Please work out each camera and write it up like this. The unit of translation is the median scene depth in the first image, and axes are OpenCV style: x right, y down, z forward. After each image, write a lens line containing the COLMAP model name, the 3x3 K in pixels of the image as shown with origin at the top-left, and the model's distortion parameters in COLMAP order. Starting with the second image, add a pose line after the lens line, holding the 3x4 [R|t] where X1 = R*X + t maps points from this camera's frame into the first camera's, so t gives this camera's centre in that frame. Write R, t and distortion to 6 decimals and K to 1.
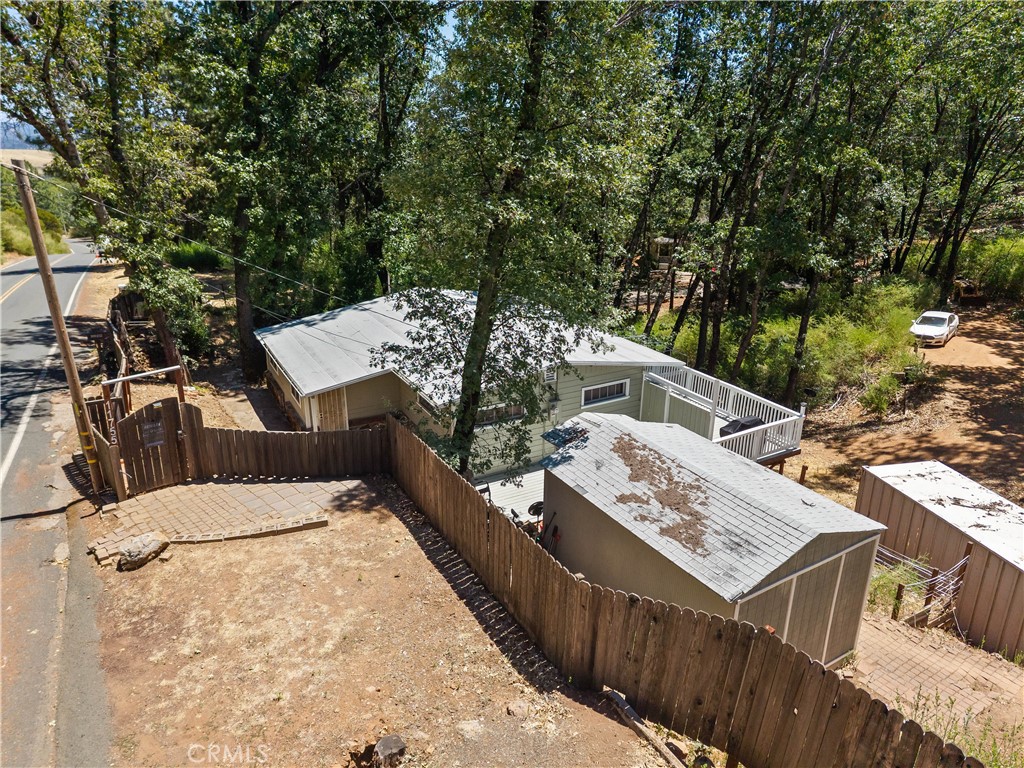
lens RADIAL K [[714.4, 0, 512.0], [0, 714.4, 384.0], [0, 0, 1]] dist [0.010289, -0.003151]
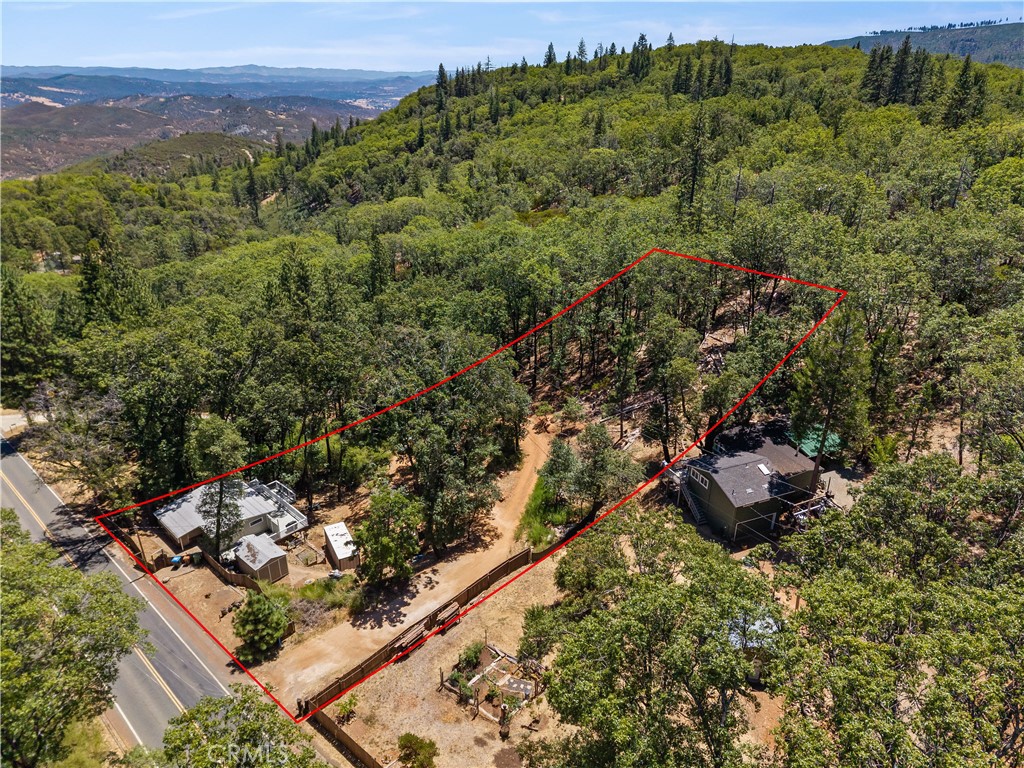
lens RADIAL K [[714.4, 0, 512.0], [0, 714.4, 384.0], [0, 0, 1]] dist [0.010289, -0.003151]
pose [[0.950368, -0.144717, 0.275424, 0.664078], [0.118422, 0.986862, 0.109910, -1.348327], [-0.287711, -0.071839, 0.955019, -4.302146]]
